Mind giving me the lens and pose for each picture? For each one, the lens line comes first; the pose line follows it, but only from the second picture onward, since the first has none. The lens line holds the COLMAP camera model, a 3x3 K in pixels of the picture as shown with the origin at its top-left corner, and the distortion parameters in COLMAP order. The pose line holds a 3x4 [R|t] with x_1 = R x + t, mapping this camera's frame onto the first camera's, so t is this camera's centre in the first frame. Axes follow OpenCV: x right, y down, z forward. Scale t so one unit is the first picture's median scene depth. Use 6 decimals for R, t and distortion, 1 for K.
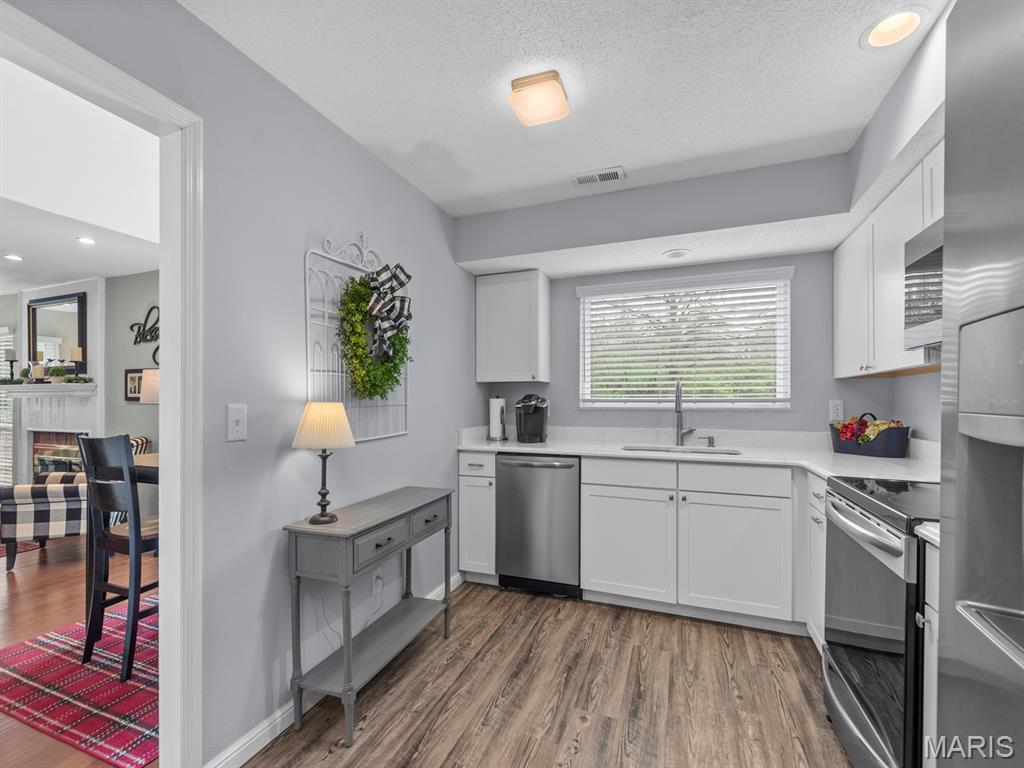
lens RADIAL K [[447.8, 0, 511.5], [0, 447.8, 396.9], [0, 0, 1]] dist [0.001777, -0.000025]
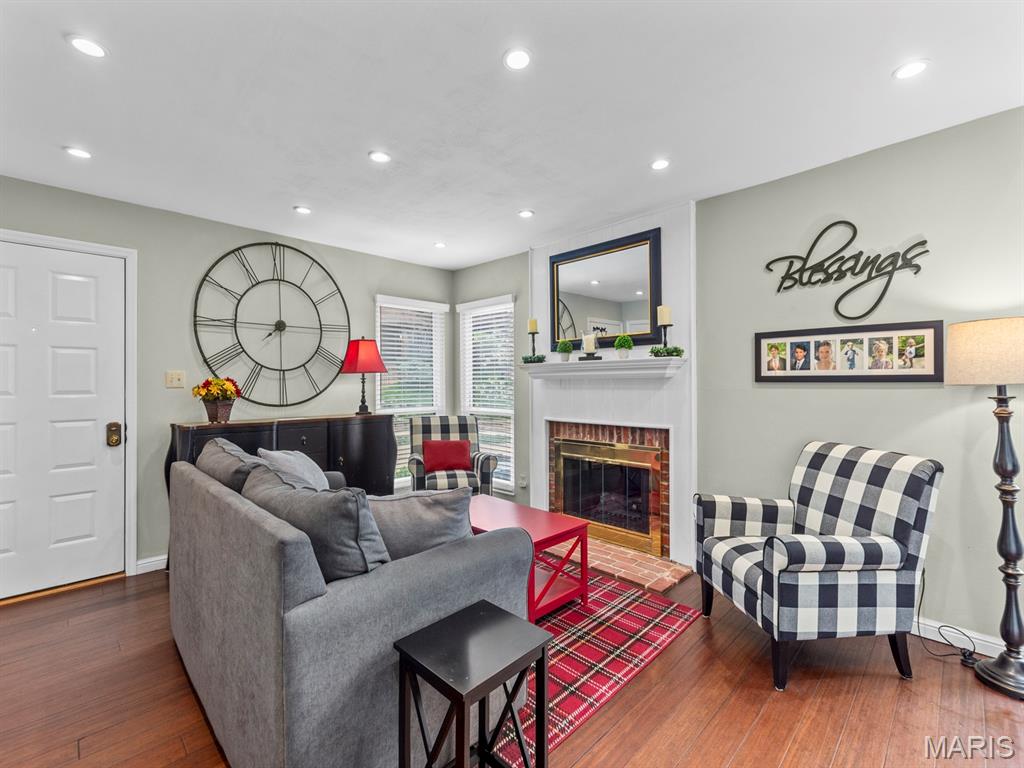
lens RADIAL K [[450.9, 0, 510.8], [0, 450.9, 379.7], [0, 0, 1]] dist [0.002135, -0.000424]
pose [[0.913633, -0.003976, -0.406521, -1.391365], [0.003887, 0.999992, -0.001045, 0.006369], [0.406522, -0.000626, 0.913641, 0.413751]]
